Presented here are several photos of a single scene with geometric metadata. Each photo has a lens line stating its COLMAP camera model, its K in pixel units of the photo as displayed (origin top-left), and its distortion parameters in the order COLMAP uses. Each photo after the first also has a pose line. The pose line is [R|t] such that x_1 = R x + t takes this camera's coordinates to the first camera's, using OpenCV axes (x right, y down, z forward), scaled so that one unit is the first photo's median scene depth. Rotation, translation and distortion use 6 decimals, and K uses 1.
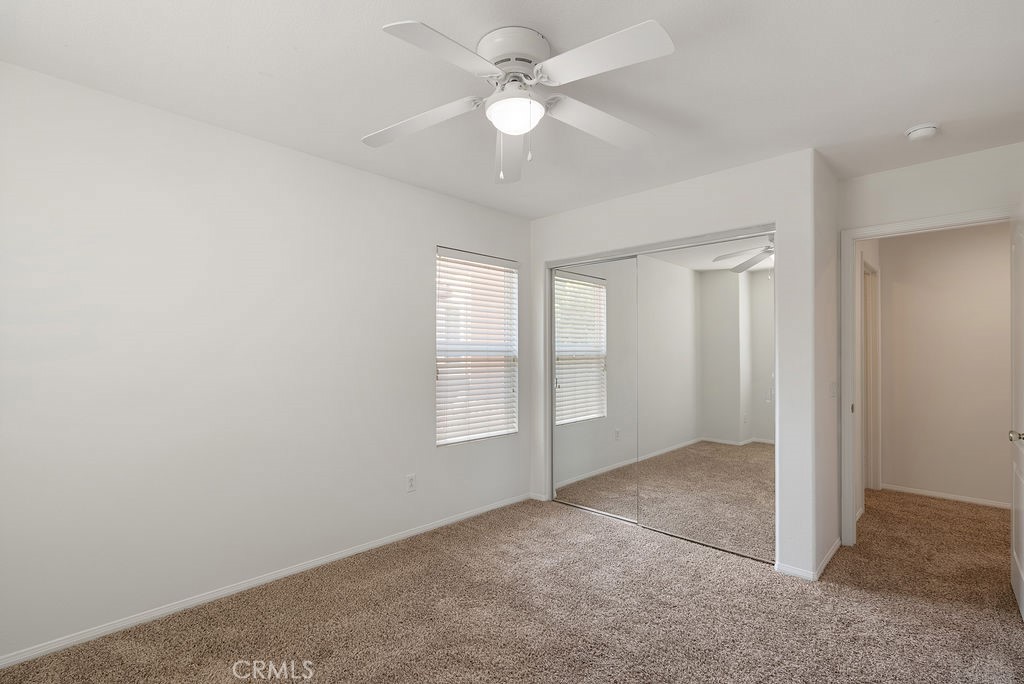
lens RADIAL K [[471.0, 0, 512.0], [0, 471.0, 342.0], [0, 0, 1]] dist [-0.000211, -0.000062]
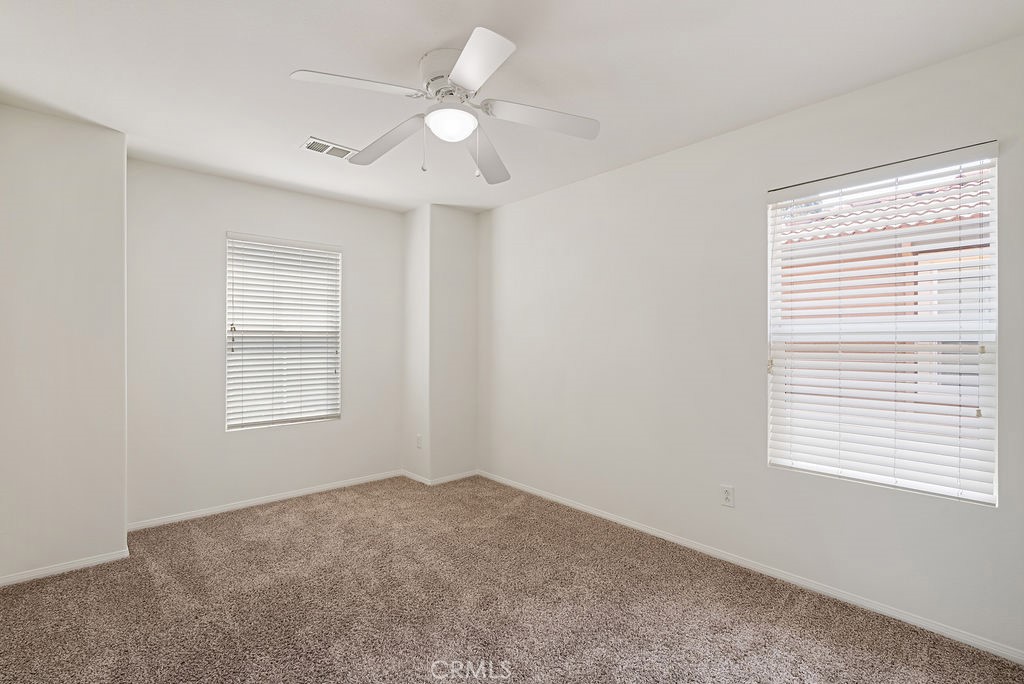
lens RADIAL K [[471.0, 0, 512.0], [0, 471.0, 342.0], [0, 0, 1]] dist [-0.000211, -0.000062]
pose [[-0.072083, 0.001526, -0.997397, 0.590763], [0.030830, 0.999524, -0.000699, 0.018202], [0.996922, -0.030801, -0.072096, 0.649859]]
